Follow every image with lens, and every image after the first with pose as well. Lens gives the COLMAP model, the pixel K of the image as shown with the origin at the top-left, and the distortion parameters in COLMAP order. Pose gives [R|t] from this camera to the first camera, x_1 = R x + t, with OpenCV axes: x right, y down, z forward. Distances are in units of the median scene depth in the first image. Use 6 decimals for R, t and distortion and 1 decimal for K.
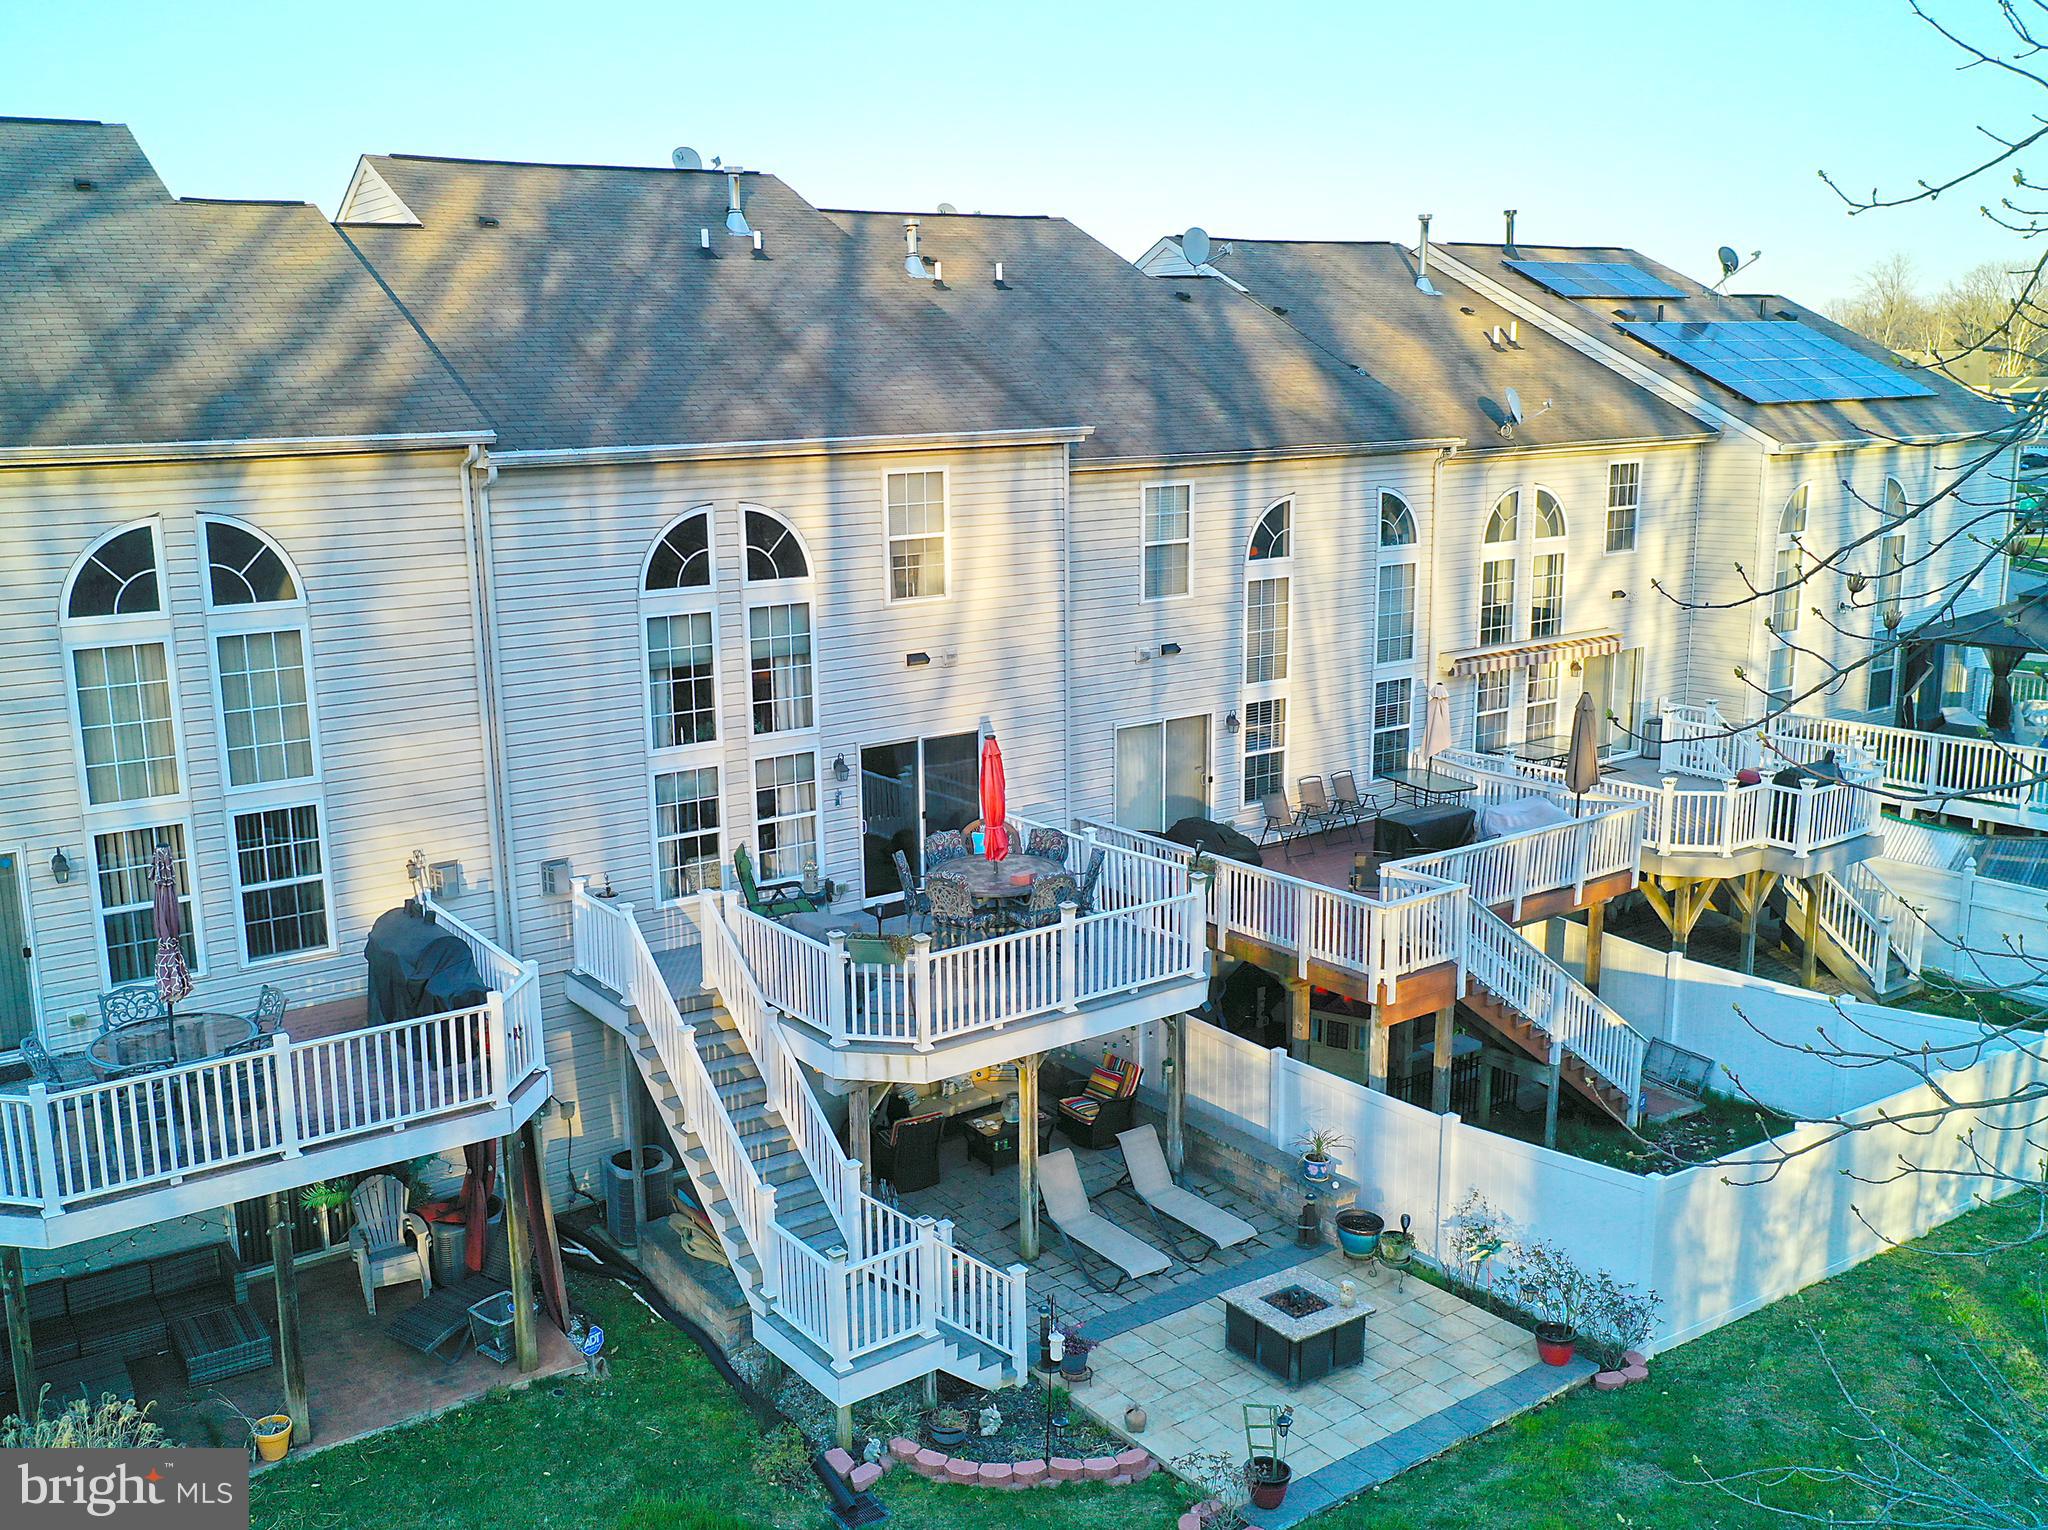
lens RADIAL K [[1840.8, 0, 916.1], [0, 1840.8, 760.2], [0, 0, 1]] dist [0.018556, 0.000801]
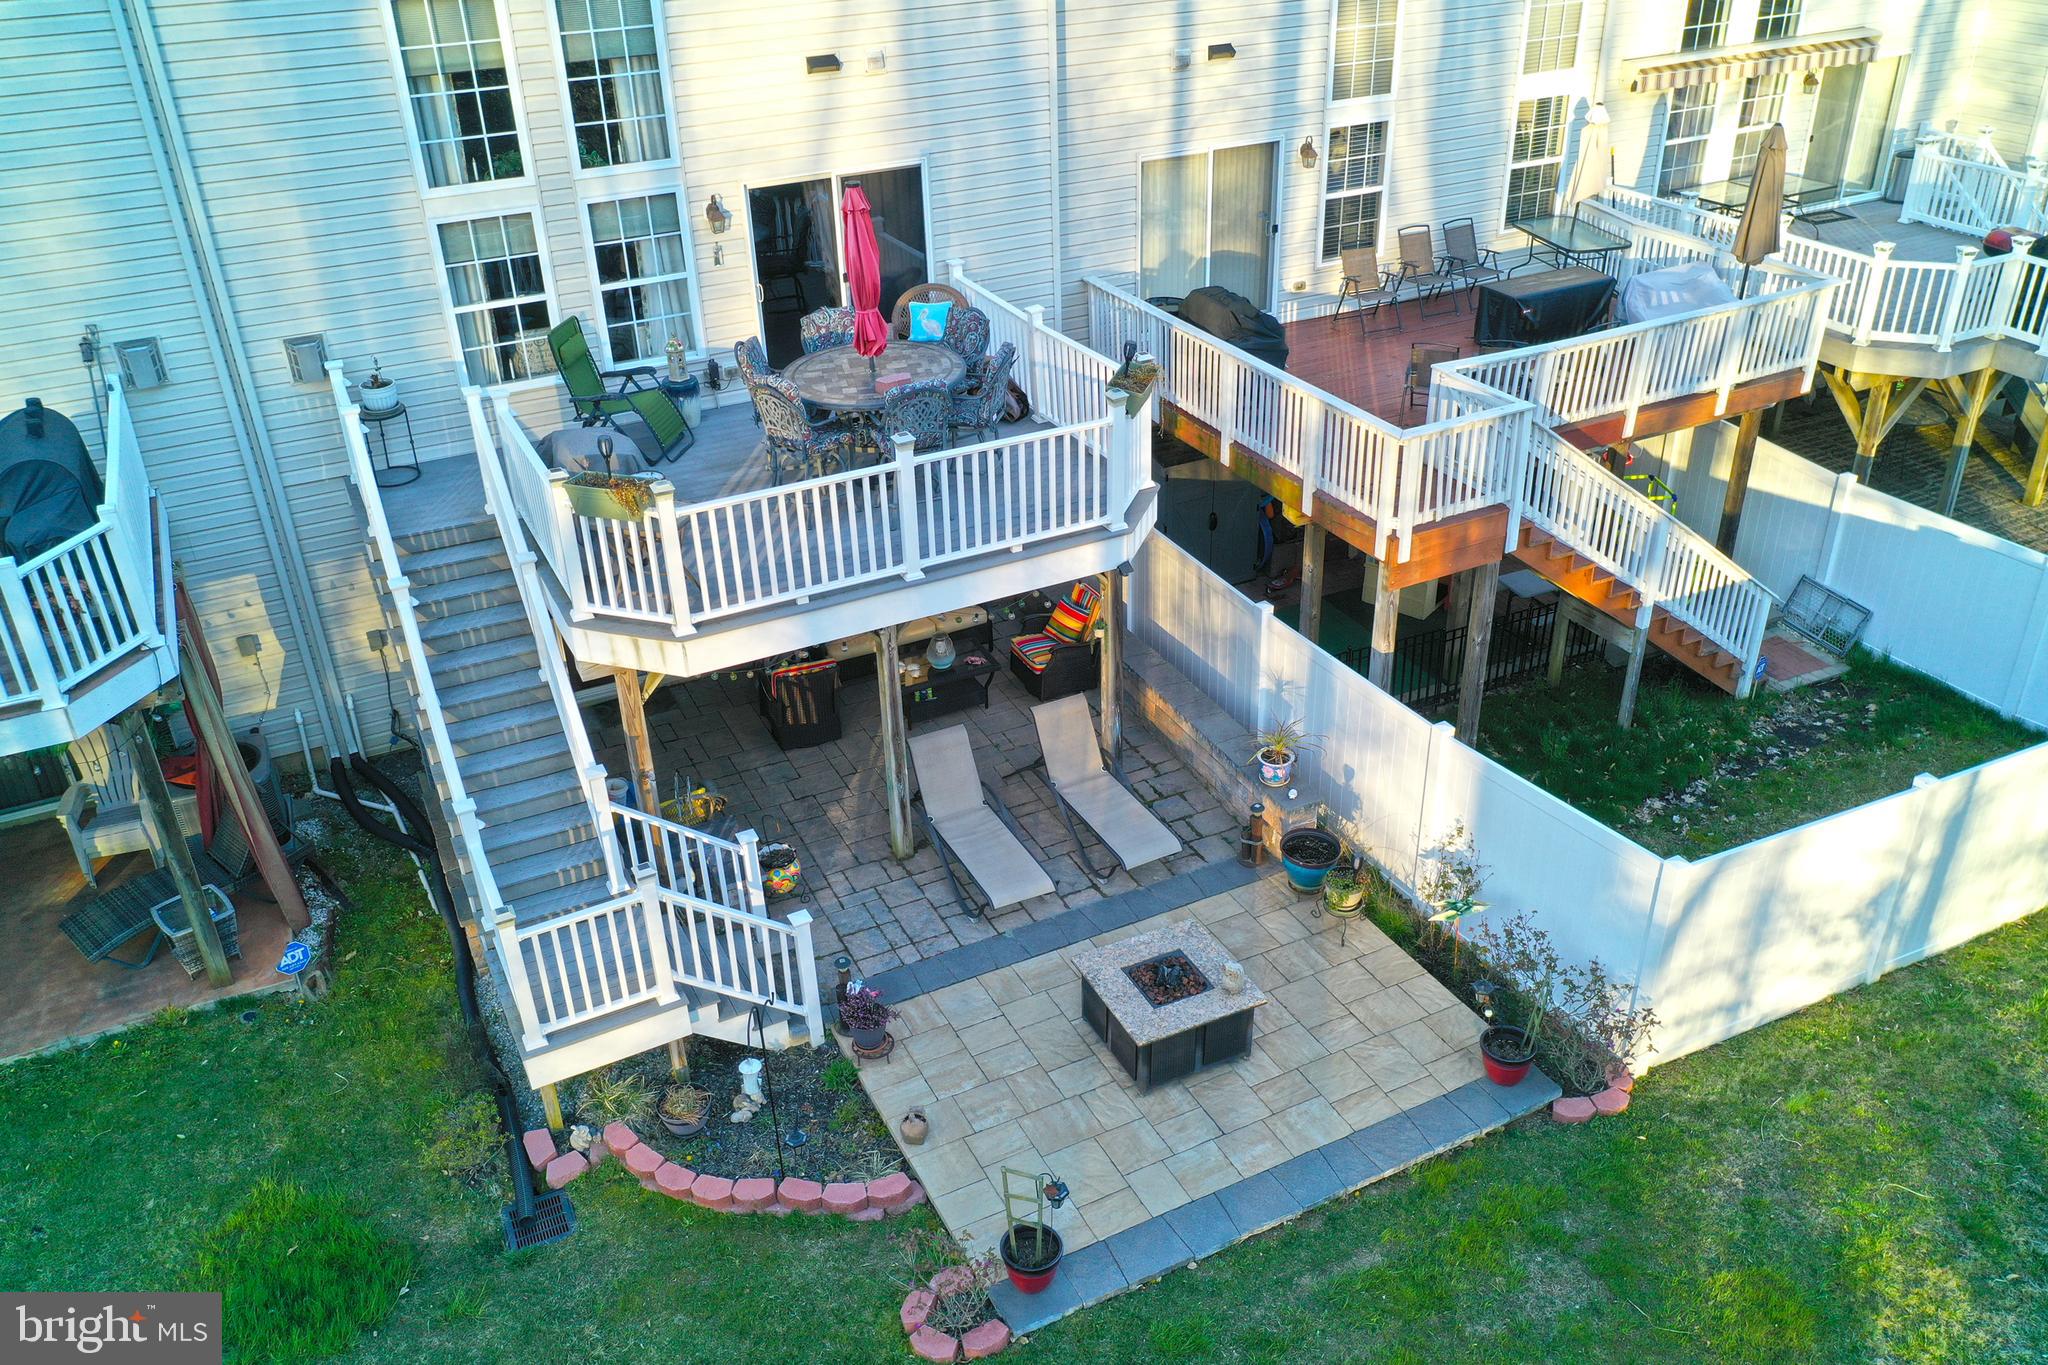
lens RADIAL K [[1632.8, 0, 1029.6], [0, 1632.8, 683.2], [0, 0, 1]] dist [0.004230, -0.005113]
pose [[0.991256, 0.058821, -0.118117, 0.190444], [-0.019182, 0.949873, 0.312048, -0.026873], [0.130552, -0.307053, 0.942695, 0.338411]]
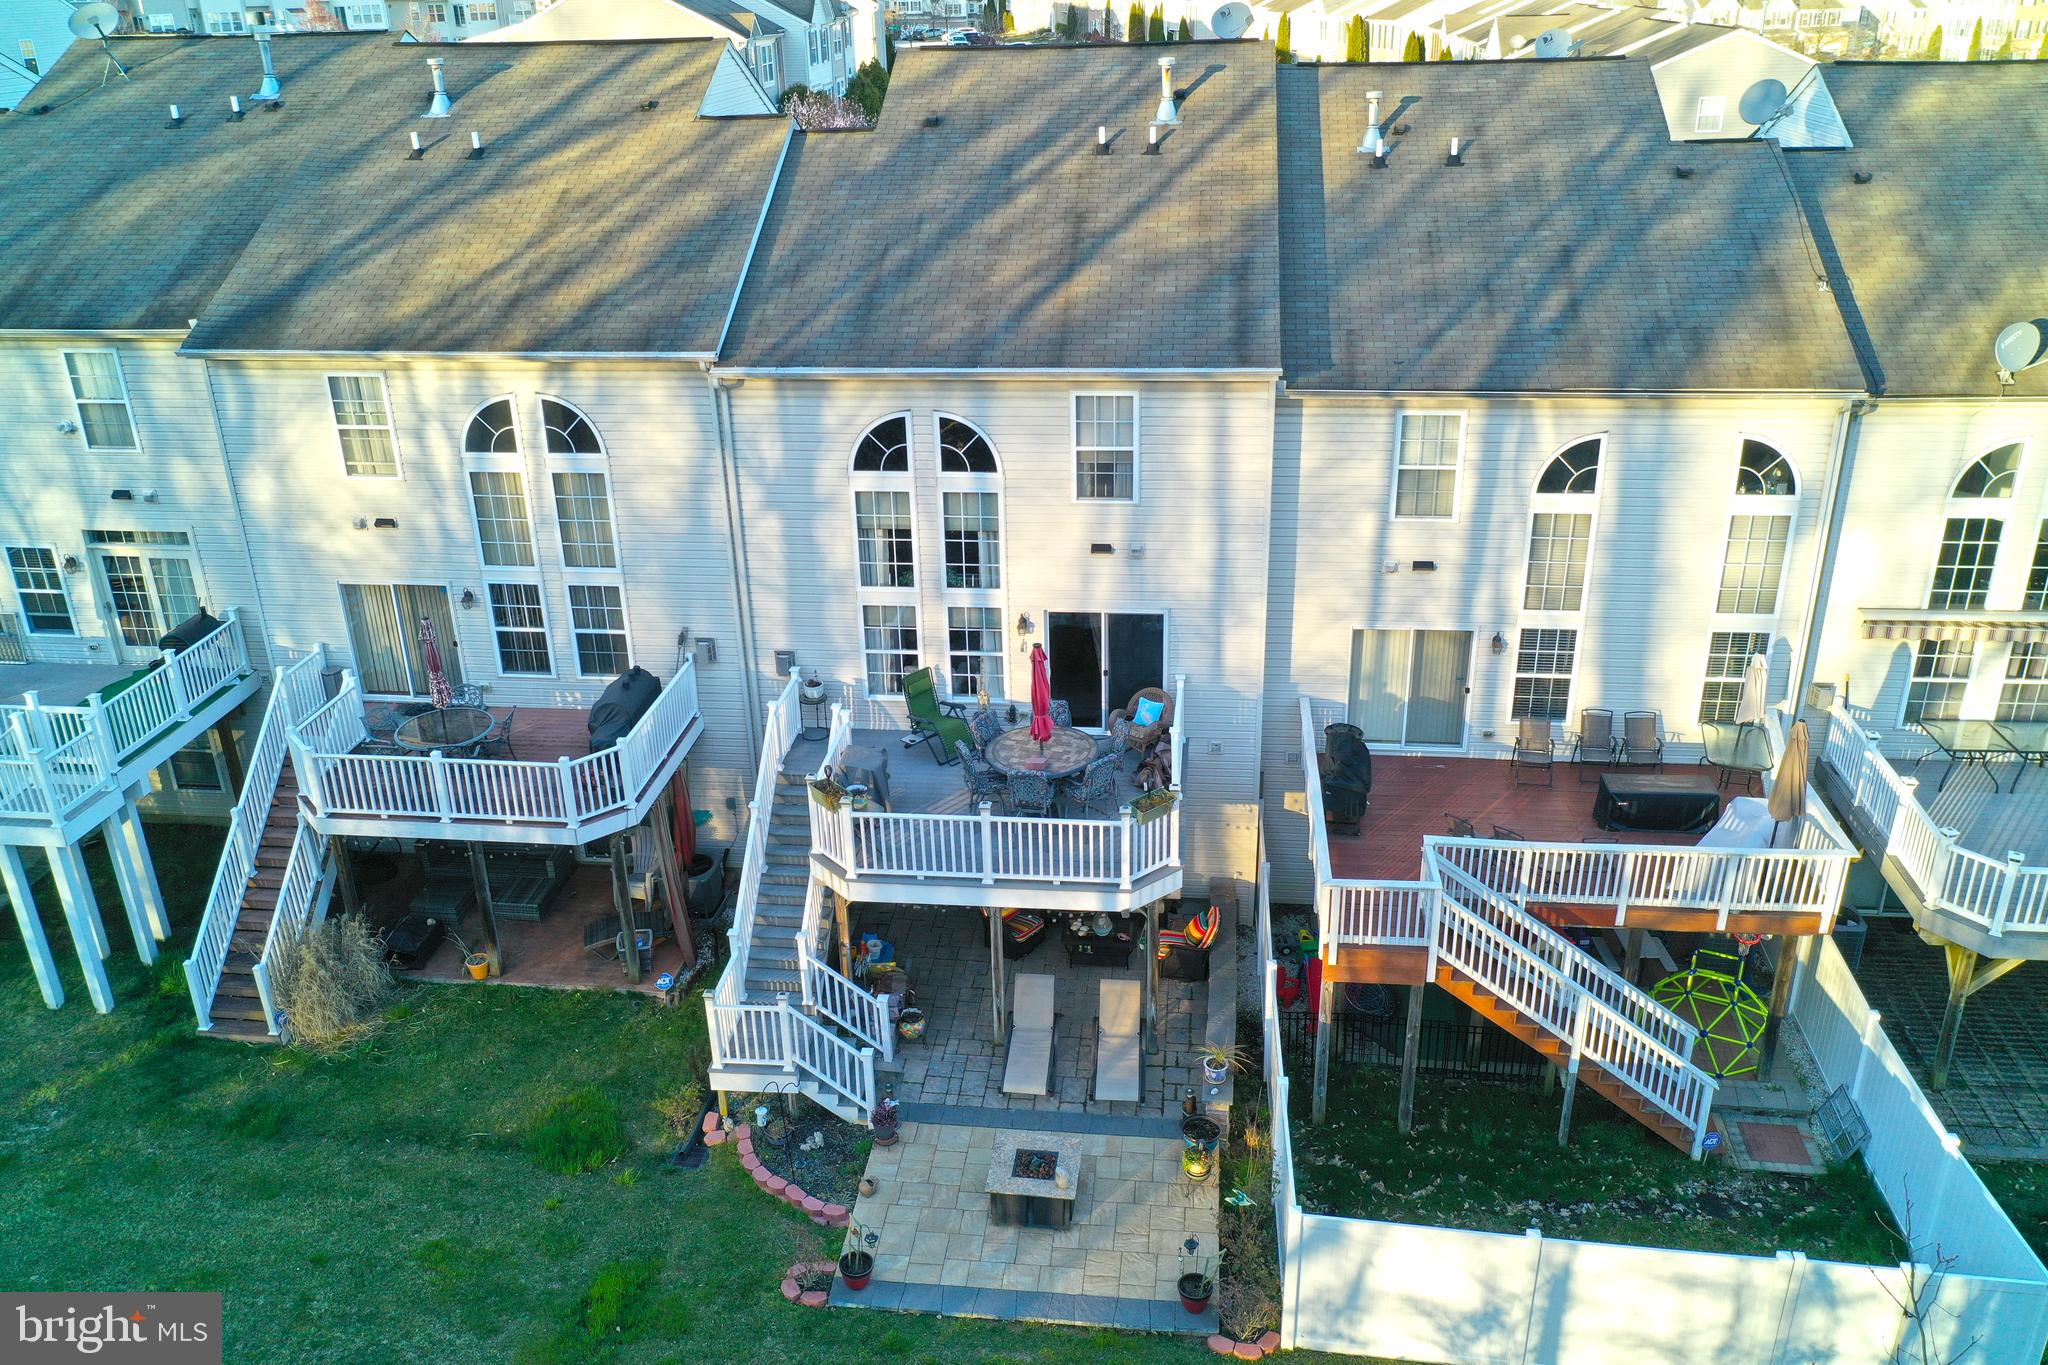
lens RADIAL K [[1632.8, 0, 1002.9], [0, 1632.8, 685.2], [0, 0, 1]] dist [0.004230, -0.005113]
pose [[0.755554, 0.267318, -0.598064, 0.654995], [-0.125308, 0.955071, 0.268585, -0.265717], [0.642990, -0.127988, 0.755104, 0.165875]]
